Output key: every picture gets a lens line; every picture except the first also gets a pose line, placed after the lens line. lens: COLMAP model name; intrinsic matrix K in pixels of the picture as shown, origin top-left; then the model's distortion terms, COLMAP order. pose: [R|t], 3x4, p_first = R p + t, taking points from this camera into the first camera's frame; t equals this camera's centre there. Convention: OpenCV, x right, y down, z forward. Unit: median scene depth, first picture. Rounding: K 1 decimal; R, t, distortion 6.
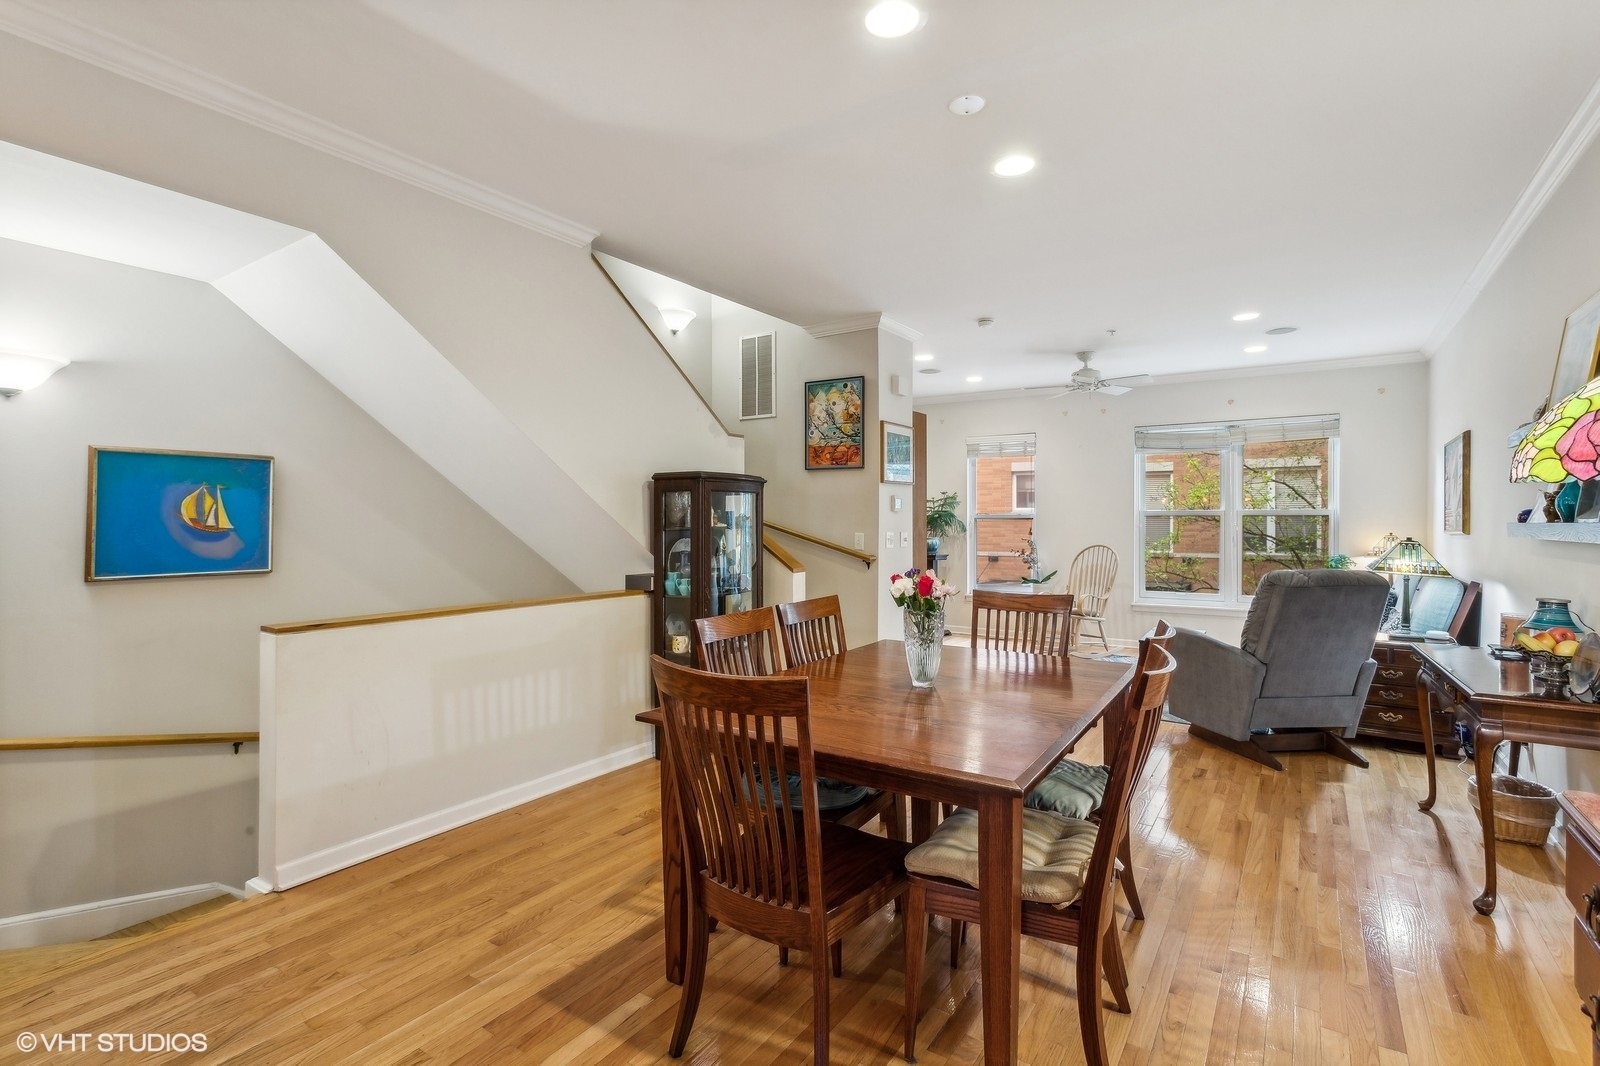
lens RADIAL K [[763.8, 0, 801.9], [0, 763.8, 523.9], [0, 0, 1]] dist [-0.000728, 0.001932]
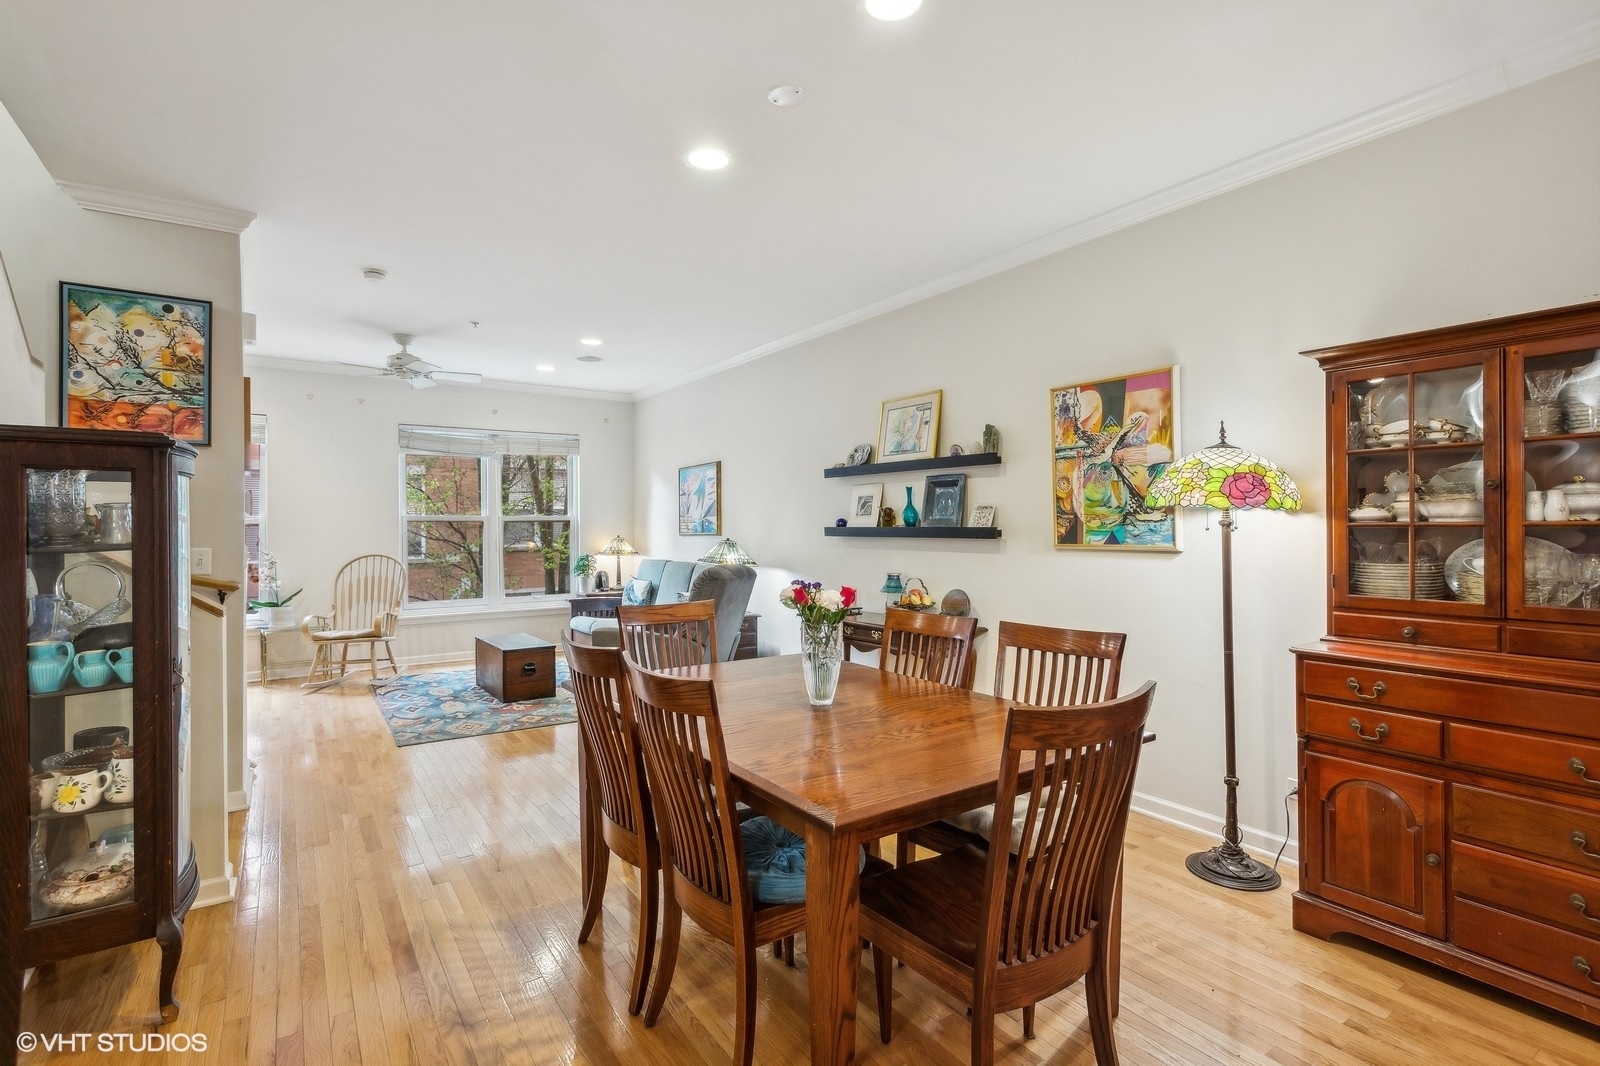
lens RADIAL K [[763.8, 0, 804.8], [0, 763.8, 525.9], [0, 0, 1]] dist [-0.000728, 0.001932]
pose [[0.365590, -0.003541, 0.930769, -0.320658], [0.007410, 0.999972, 0.000894, -0.003248], [-0.930747, 0.006570, 0.365606, 0.294021]]
